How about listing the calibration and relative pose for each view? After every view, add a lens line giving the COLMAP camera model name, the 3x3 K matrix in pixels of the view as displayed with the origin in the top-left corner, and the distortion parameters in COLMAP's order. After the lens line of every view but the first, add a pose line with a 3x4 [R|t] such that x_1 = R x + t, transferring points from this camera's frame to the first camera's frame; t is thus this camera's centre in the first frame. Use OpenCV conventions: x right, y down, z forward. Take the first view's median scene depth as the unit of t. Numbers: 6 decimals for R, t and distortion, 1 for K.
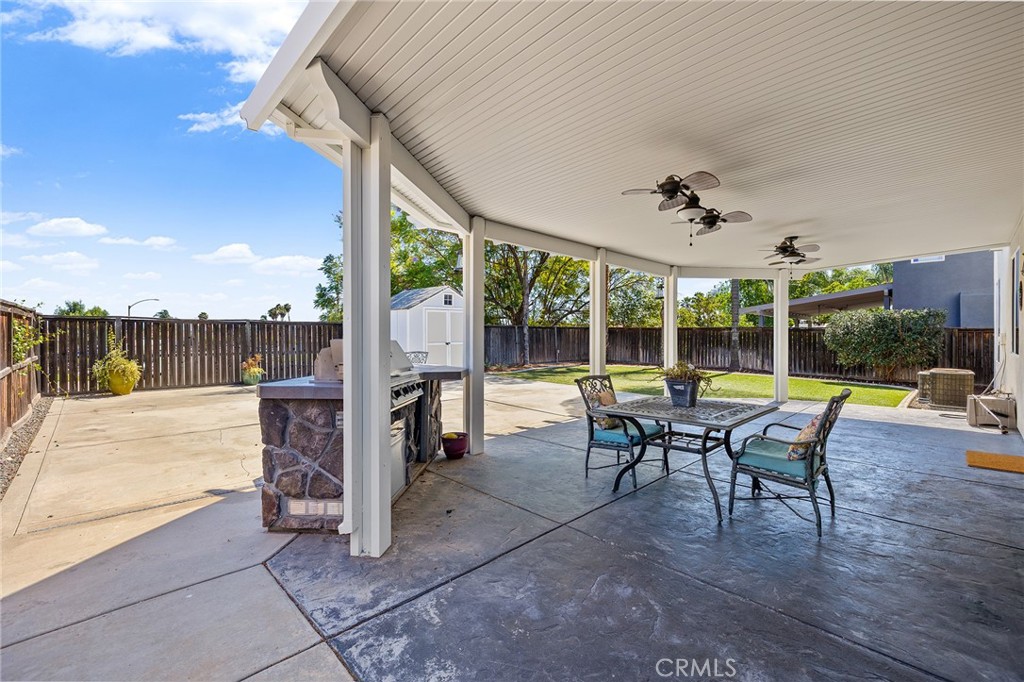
lens RADIAL K [[427.8, 0, 508.5], [0, 427.8, 341.5], [0, 0, 1]] dist [0.000400, -0.000102]
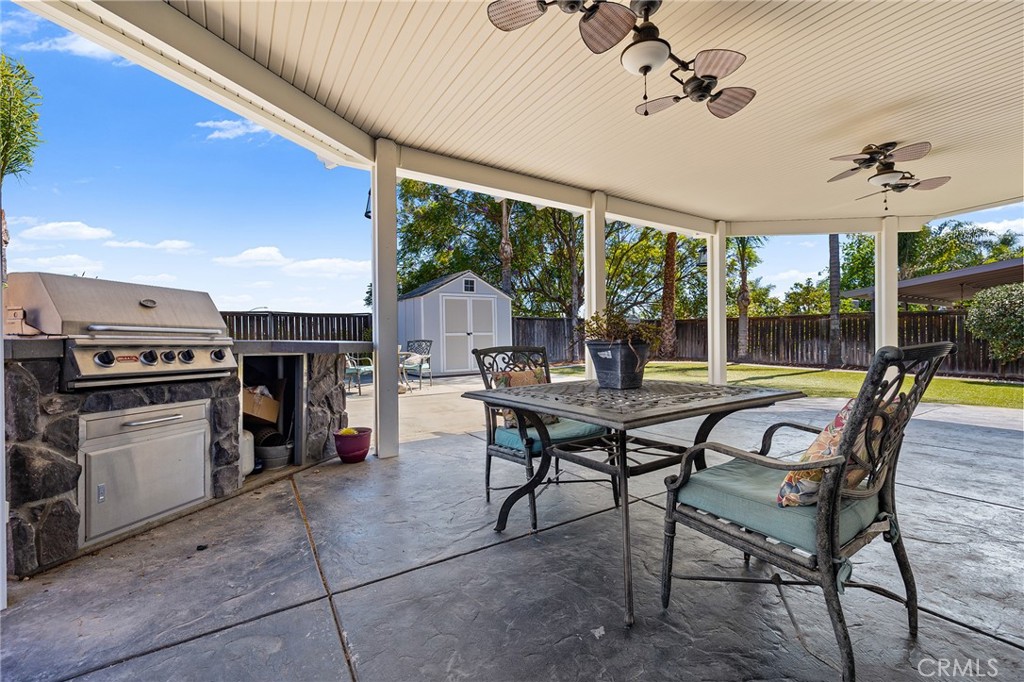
lens RADIAL K [[416.4, 0, 498.9], [0, 416.4, 353.5], [0, 0, 1]] dist [0.002755, 0.000329]
pose [[0.982054, -0.030358, -0.186142, 0.158555], [0.035440, 0.999083, 0.024037, 0.037847], [0.185242, -0.030203, 0.982229, 0.188911]]
